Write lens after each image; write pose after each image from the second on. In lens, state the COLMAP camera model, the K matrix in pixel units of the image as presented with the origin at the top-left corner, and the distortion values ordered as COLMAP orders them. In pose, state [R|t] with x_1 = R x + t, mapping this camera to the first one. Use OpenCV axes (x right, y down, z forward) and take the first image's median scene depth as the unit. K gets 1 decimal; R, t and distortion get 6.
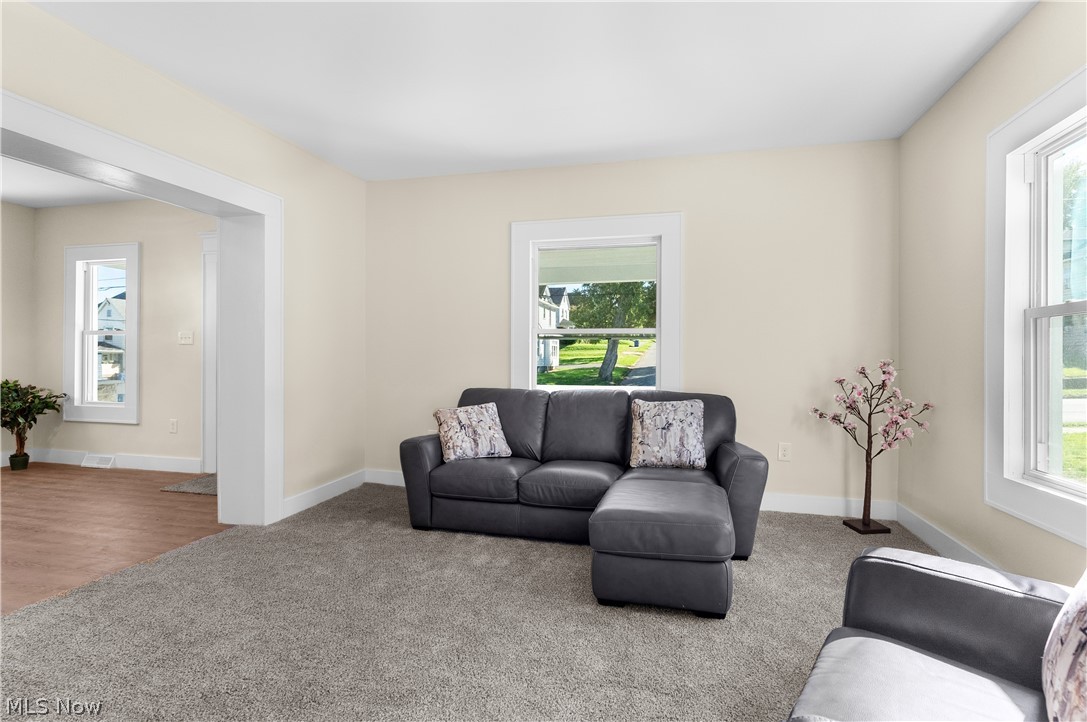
lens RADIAL K [[527.2, 0, 540.4], [0, 527.2, 356.5], [0, 0, 1]] dist [0.004074, -0.000208]
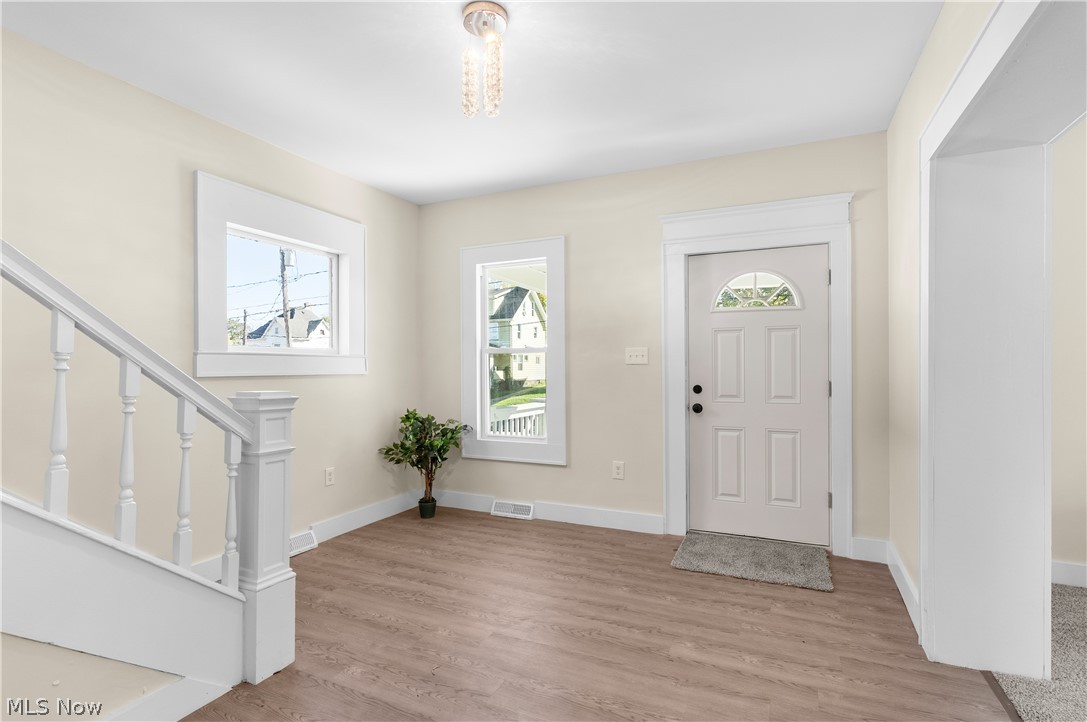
lens RADIAL K [[527.2, 0, 541.0], [0, 527.2, 363.9], [0, 0, 1]] dist [0.004074, -0.000208]
pose [[0.983365, -0.010078, -0.181363, -0.660417], [0.009346, 0.999944, -0.004886, -0.020961], [0.181402, 0.003110, 0.983404, 0.219177]]
